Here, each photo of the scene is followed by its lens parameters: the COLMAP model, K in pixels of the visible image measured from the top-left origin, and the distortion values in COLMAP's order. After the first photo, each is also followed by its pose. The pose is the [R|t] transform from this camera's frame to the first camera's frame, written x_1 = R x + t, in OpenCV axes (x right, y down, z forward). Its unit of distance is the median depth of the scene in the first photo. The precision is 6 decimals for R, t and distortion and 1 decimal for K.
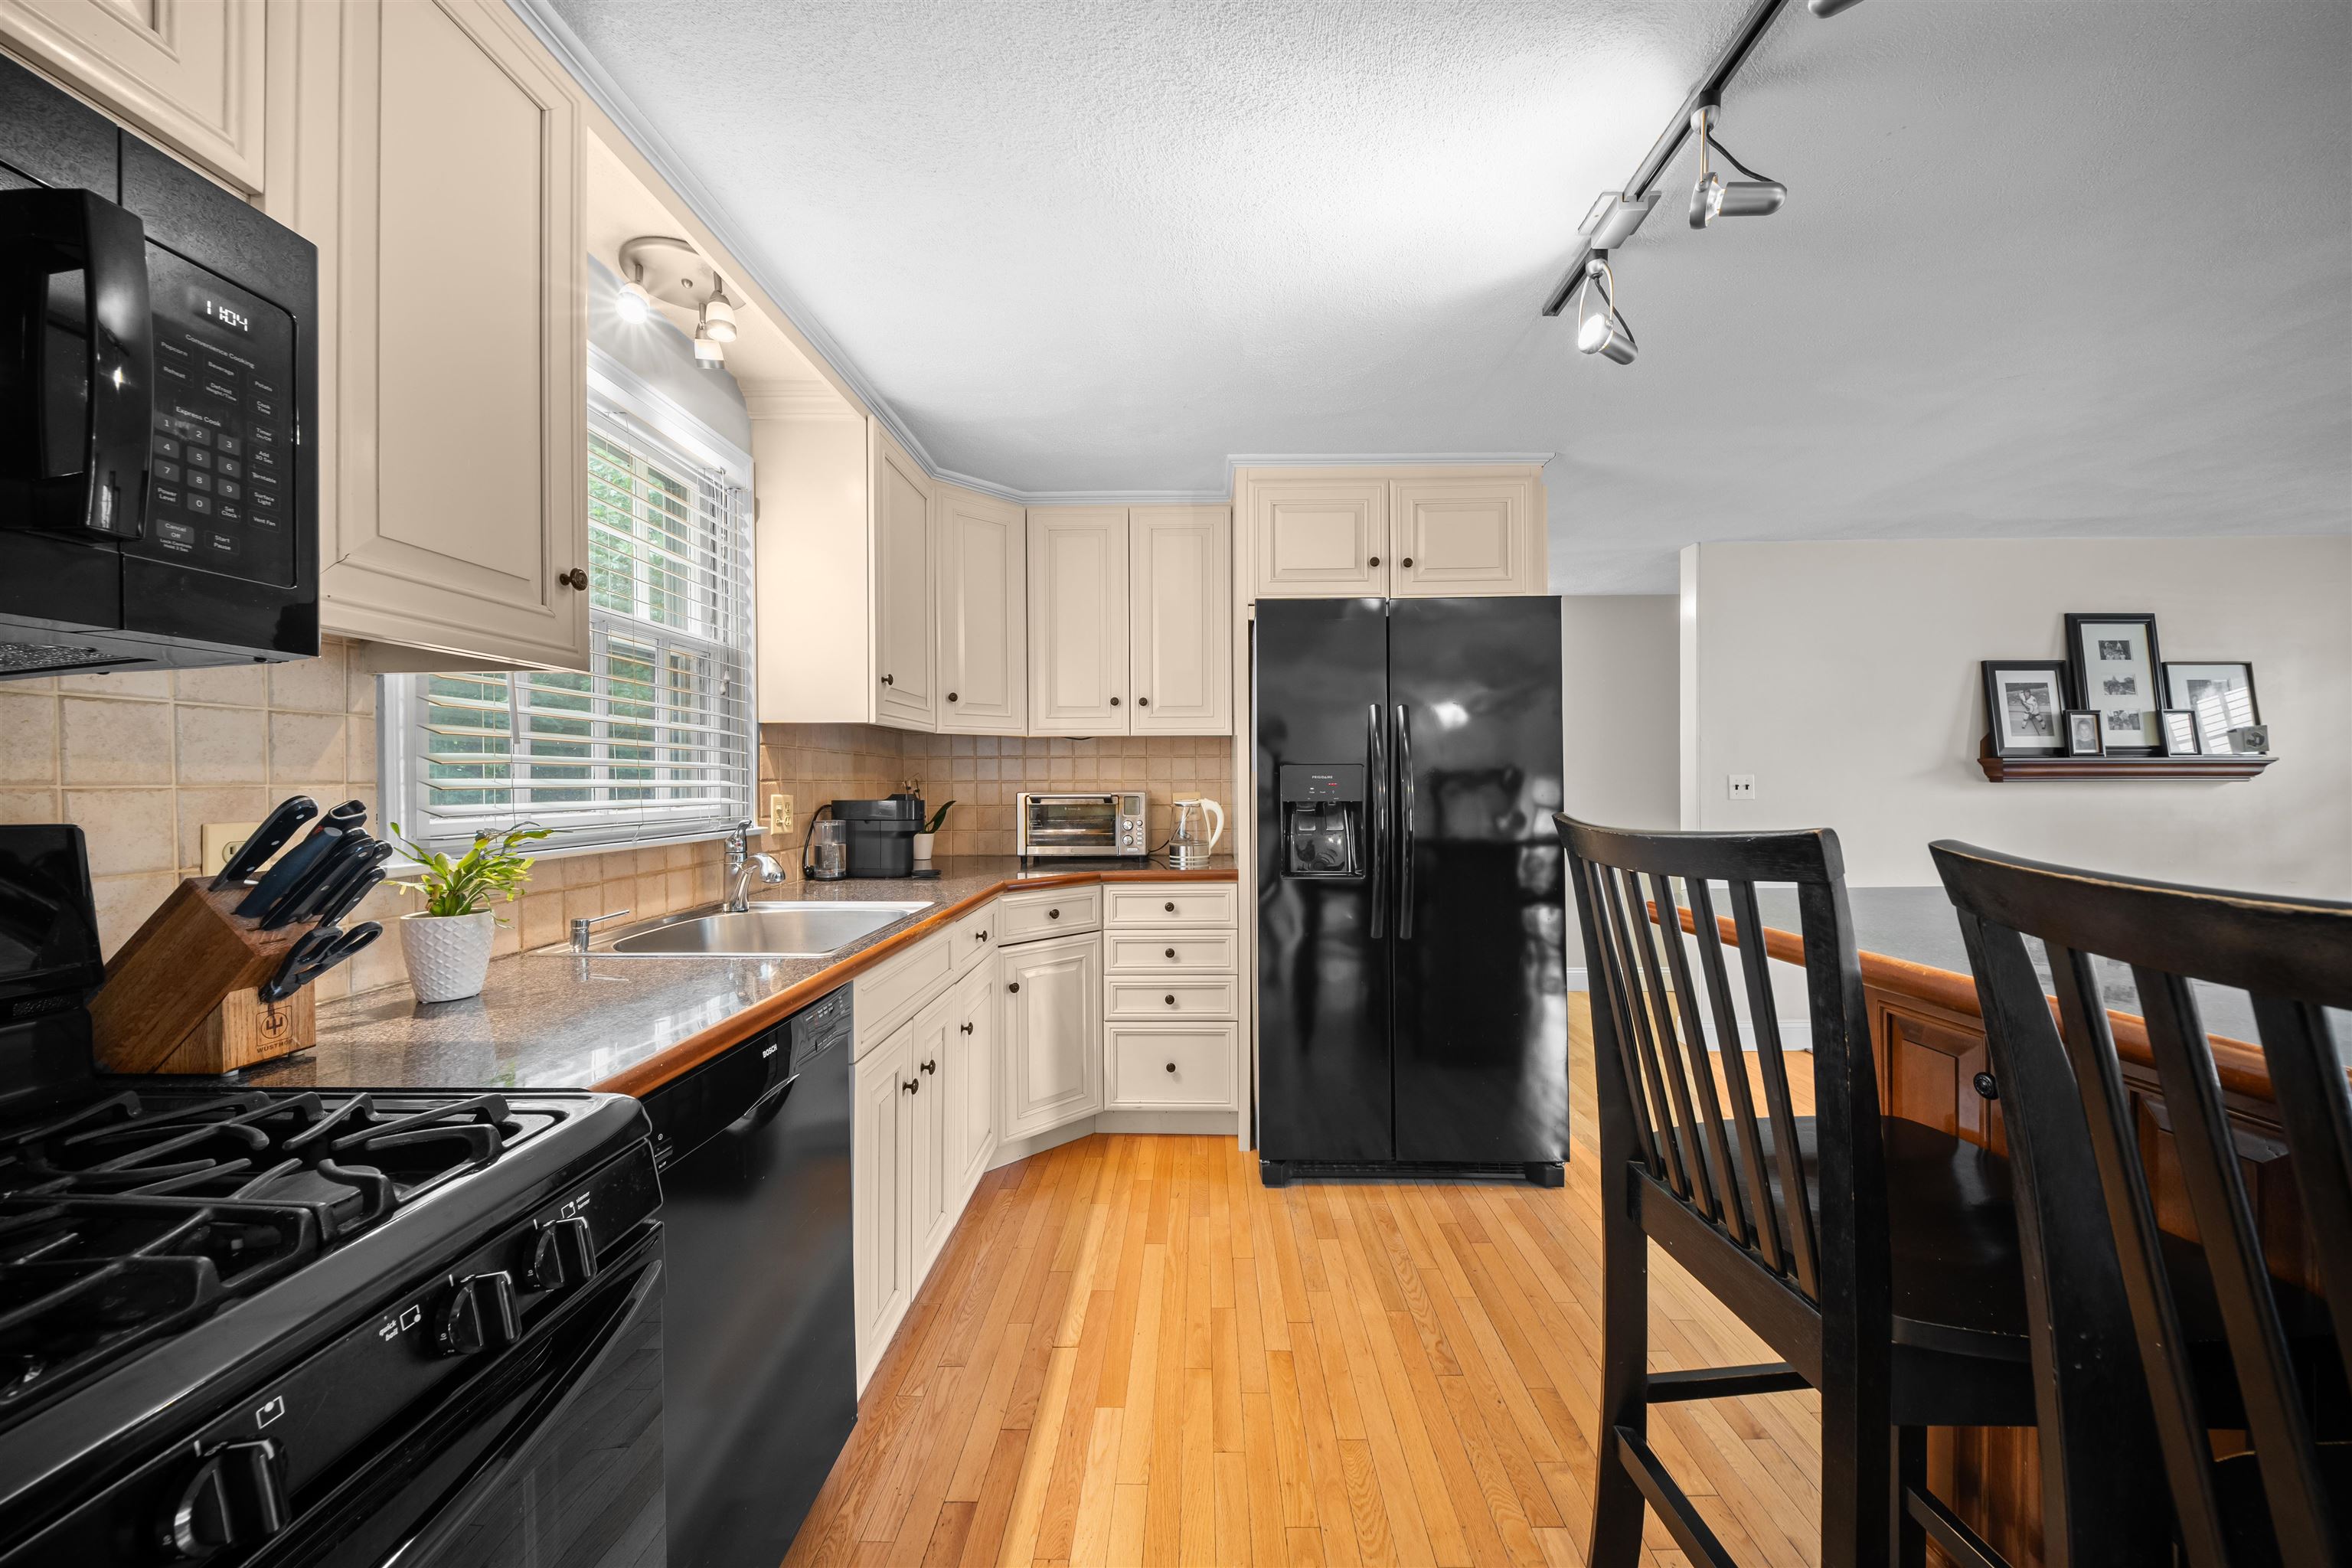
lens RADIAL K [[843.6, 0, 1174.9], [0, 843.6, 789.4], [0, 0, 1]] dist [-0.006333, -0.001780]
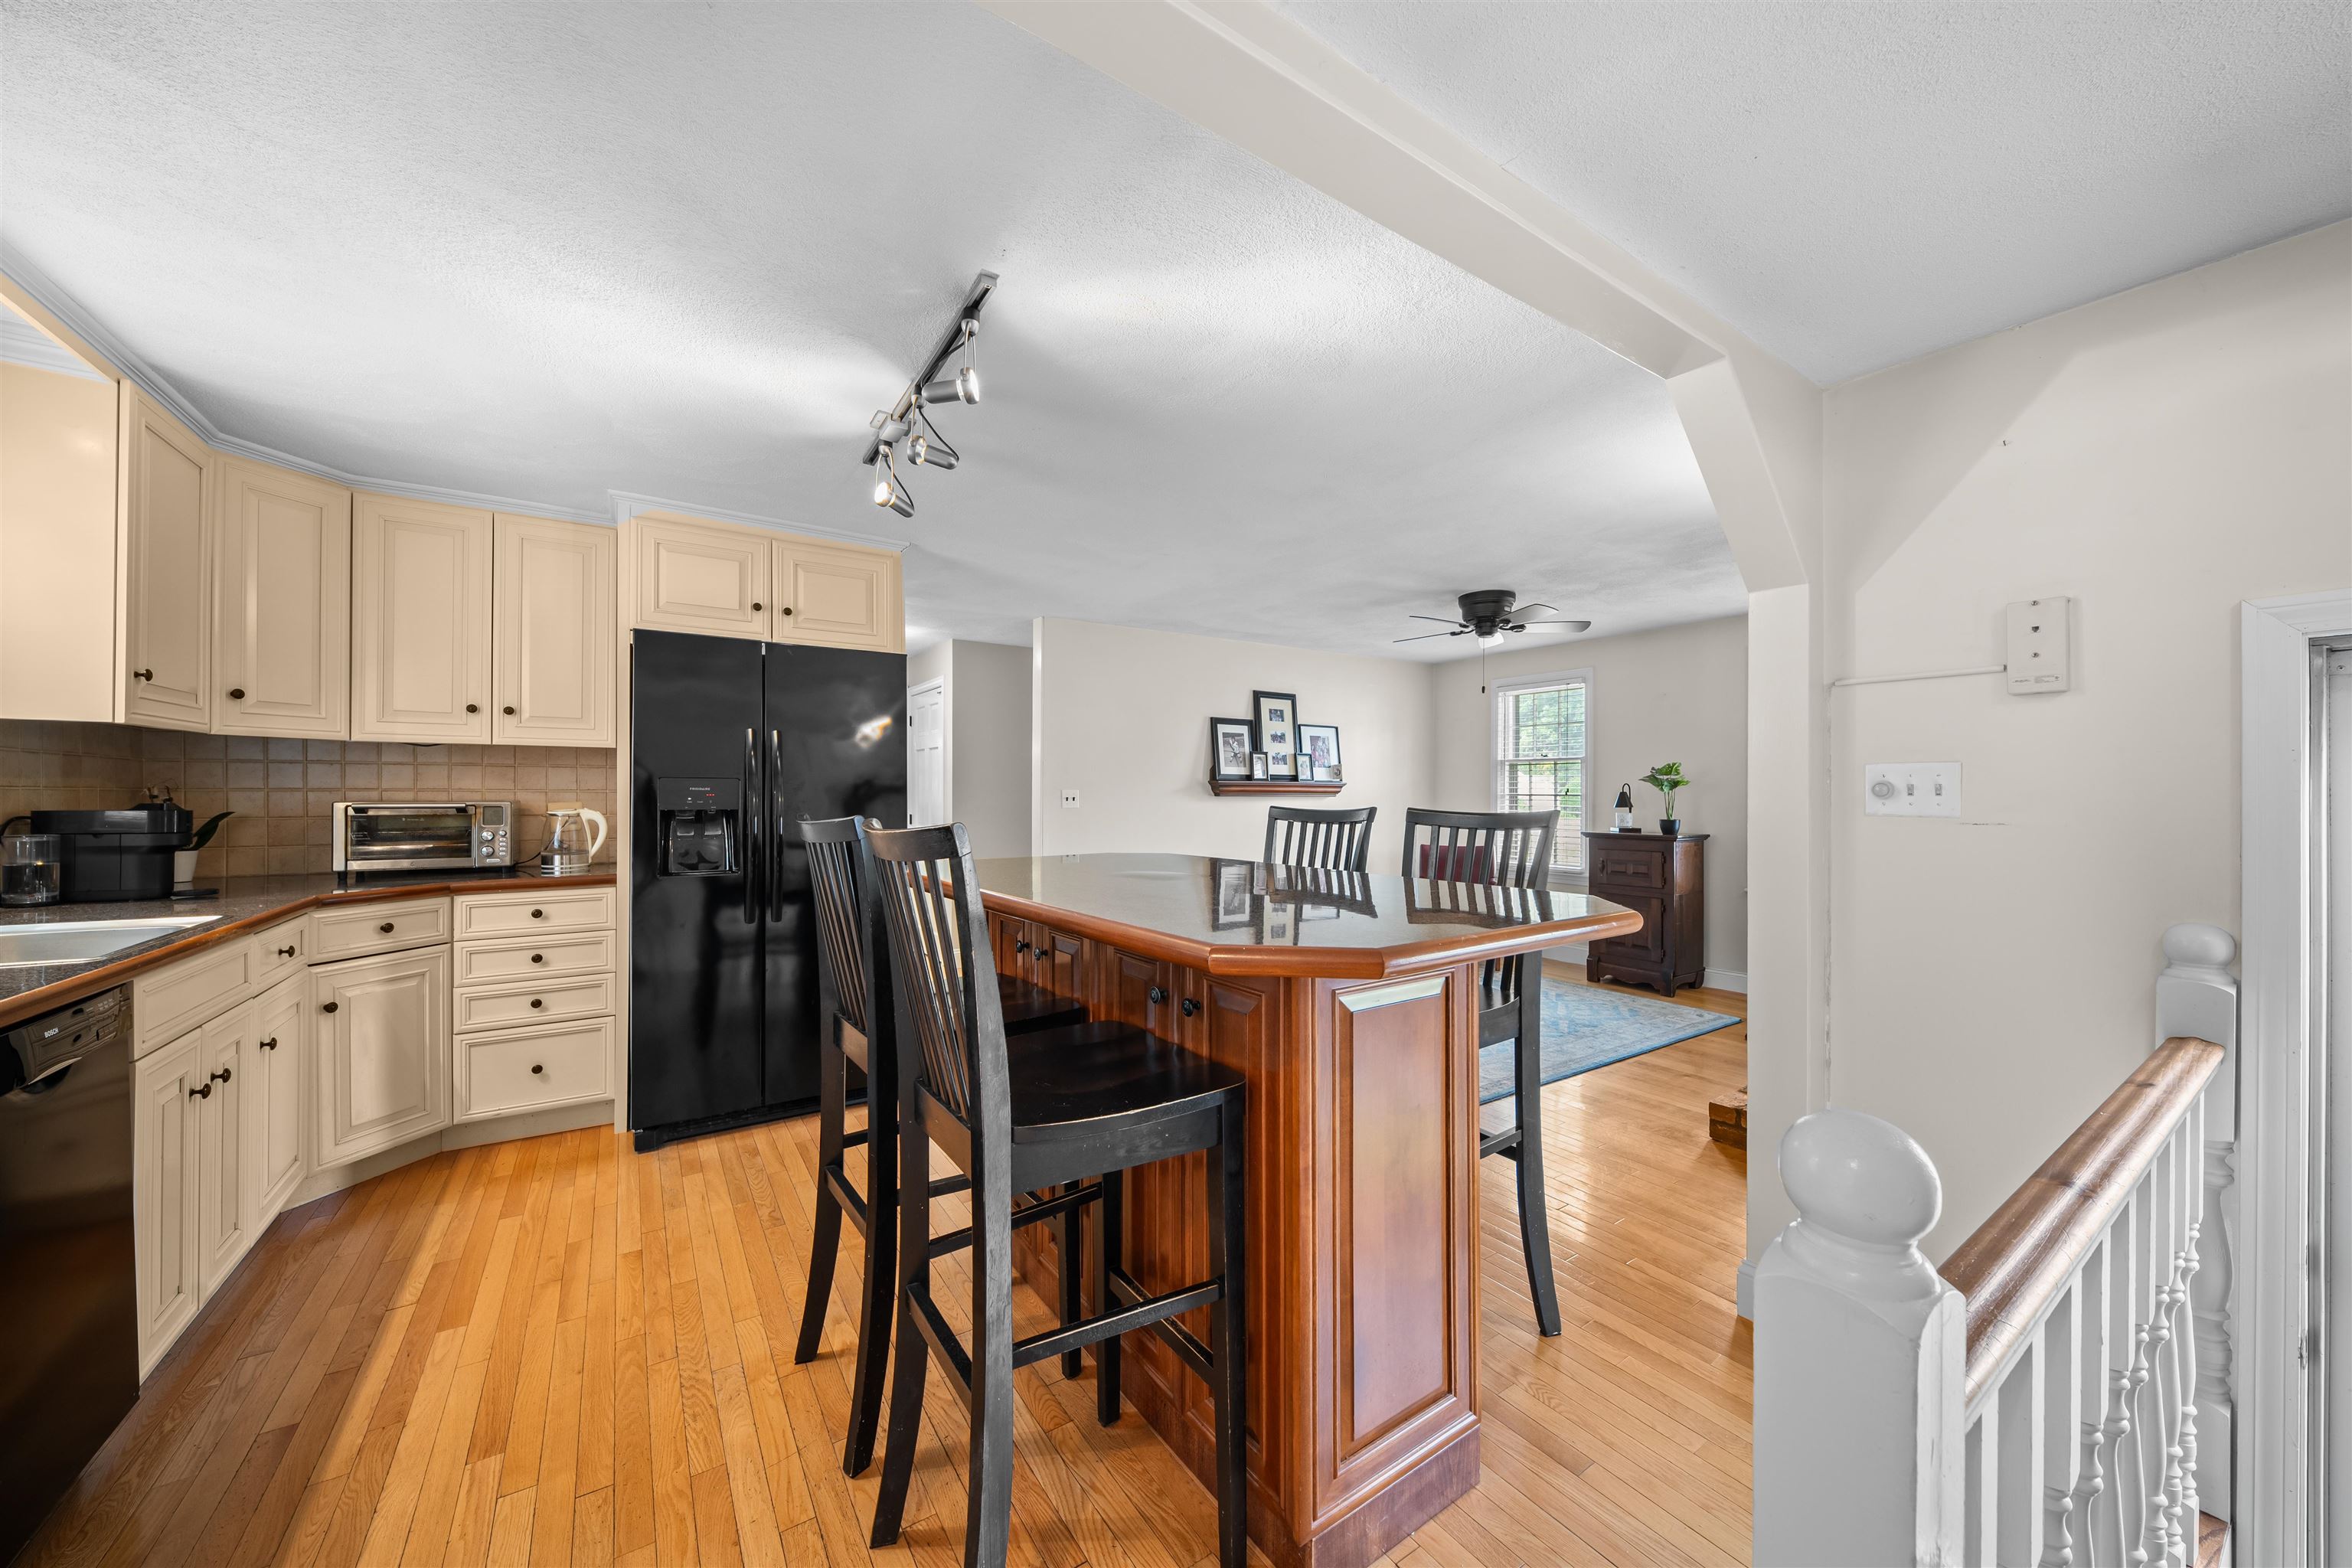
lens RADIAL K [[843.6, 0, 1176.3], [0, 843.6, 793.0], [0, 0, 1]] dist [-0.006333, -0.001780]
pose [[0.816027, 0.008159, 0.577956, 0.038816], [-0.002756, 0.999944, -0.010225, 0.000714], [-0.578007, 0.006751, 0.816004, -0.306693]]
